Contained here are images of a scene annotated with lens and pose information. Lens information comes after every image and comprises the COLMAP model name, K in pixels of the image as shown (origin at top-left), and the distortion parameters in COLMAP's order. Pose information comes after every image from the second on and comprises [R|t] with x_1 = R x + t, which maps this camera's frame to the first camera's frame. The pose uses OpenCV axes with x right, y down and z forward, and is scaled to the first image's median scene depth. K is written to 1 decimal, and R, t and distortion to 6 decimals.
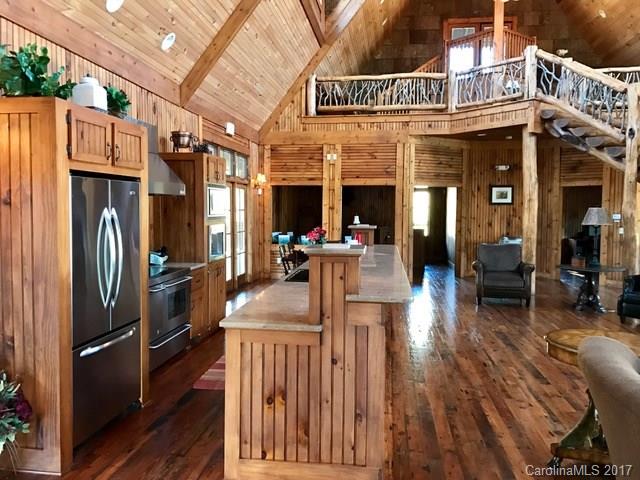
lens RADIAL K [[527.7, 0, 320.0], [0, 527.7, 240.0], [0, 0, 1]] dist [0.000179, -0.002930]
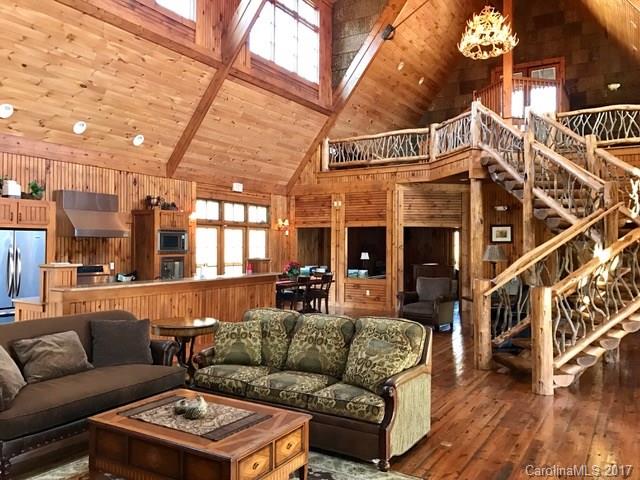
lens RADIAL K [[527.7, 0, 320.0], [0, 527.7, 240.0], [0, 0, 1]] dist [0.000179, -0.002930]
pose [[0.913880, -0.002777, -0.405976, 0.476279], [-0.026742, 0.997393, -0.067021, 0.007335], [0.405104, 0.072106, 0.911423, -0.112420]]
